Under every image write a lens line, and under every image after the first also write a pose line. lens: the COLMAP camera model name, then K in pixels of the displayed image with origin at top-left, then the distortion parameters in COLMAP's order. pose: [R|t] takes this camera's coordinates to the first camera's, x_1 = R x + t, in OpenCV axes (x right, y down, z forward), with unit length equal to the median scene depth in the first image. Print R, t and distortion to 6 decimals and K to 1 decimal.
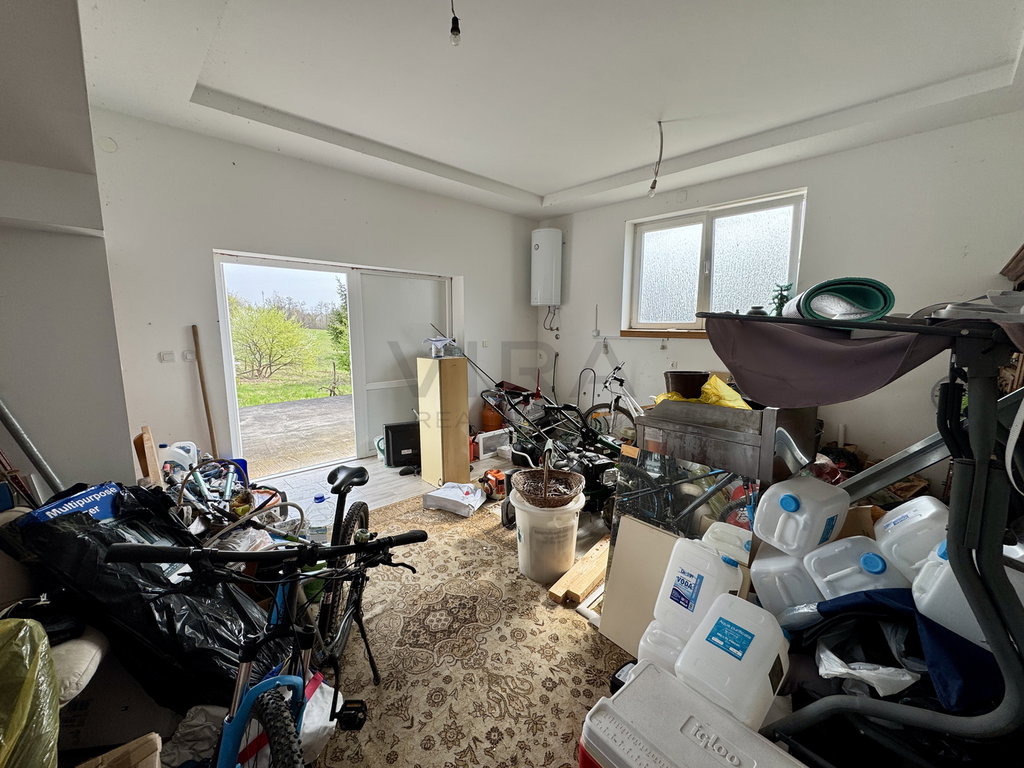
lens RADIAL K [[405.2, 0, 511.9], [0, 405.2, 381.0], [0, 0, 1]] dist [-0.001813, 0.000614]
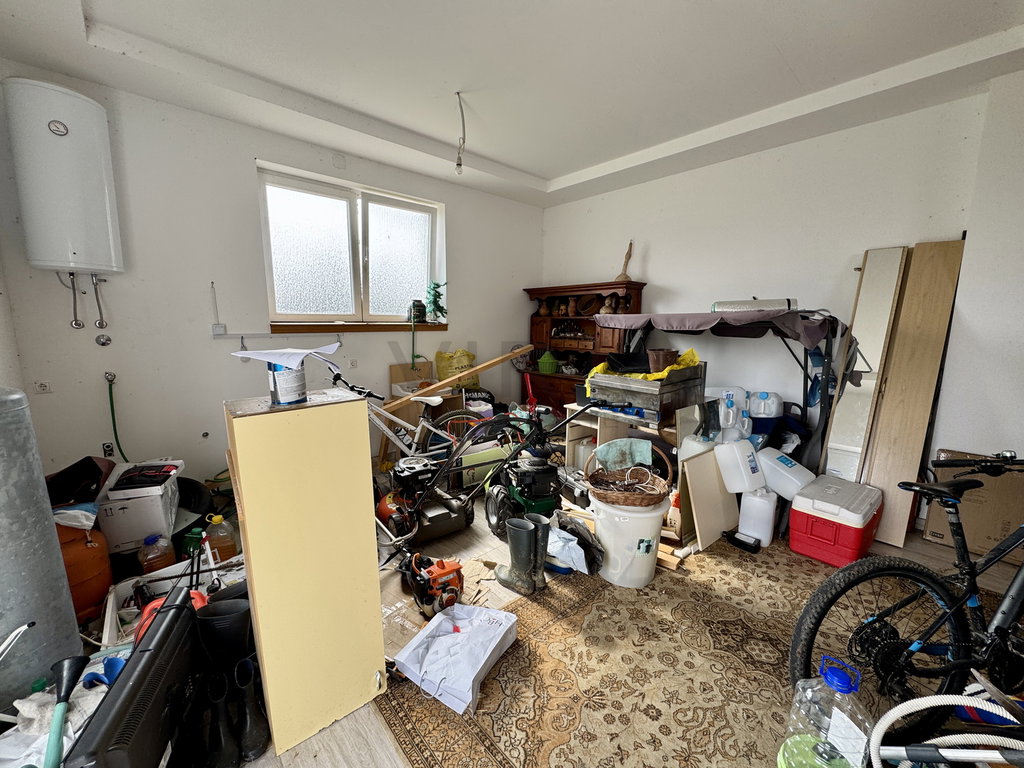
lens RADIAL K [[405.2, 0, 510.6], [0, 405.2, 381.9], [0, 0, 1]] dist [-0.001813, 0.000614]
pose [[0.029612, -0.152358, 0.987882, -0.529415], [0.135353, 0.979823, 0.147058, -0.100505], [-0.990355, 0.129358, 0.049637, 0.770288]]
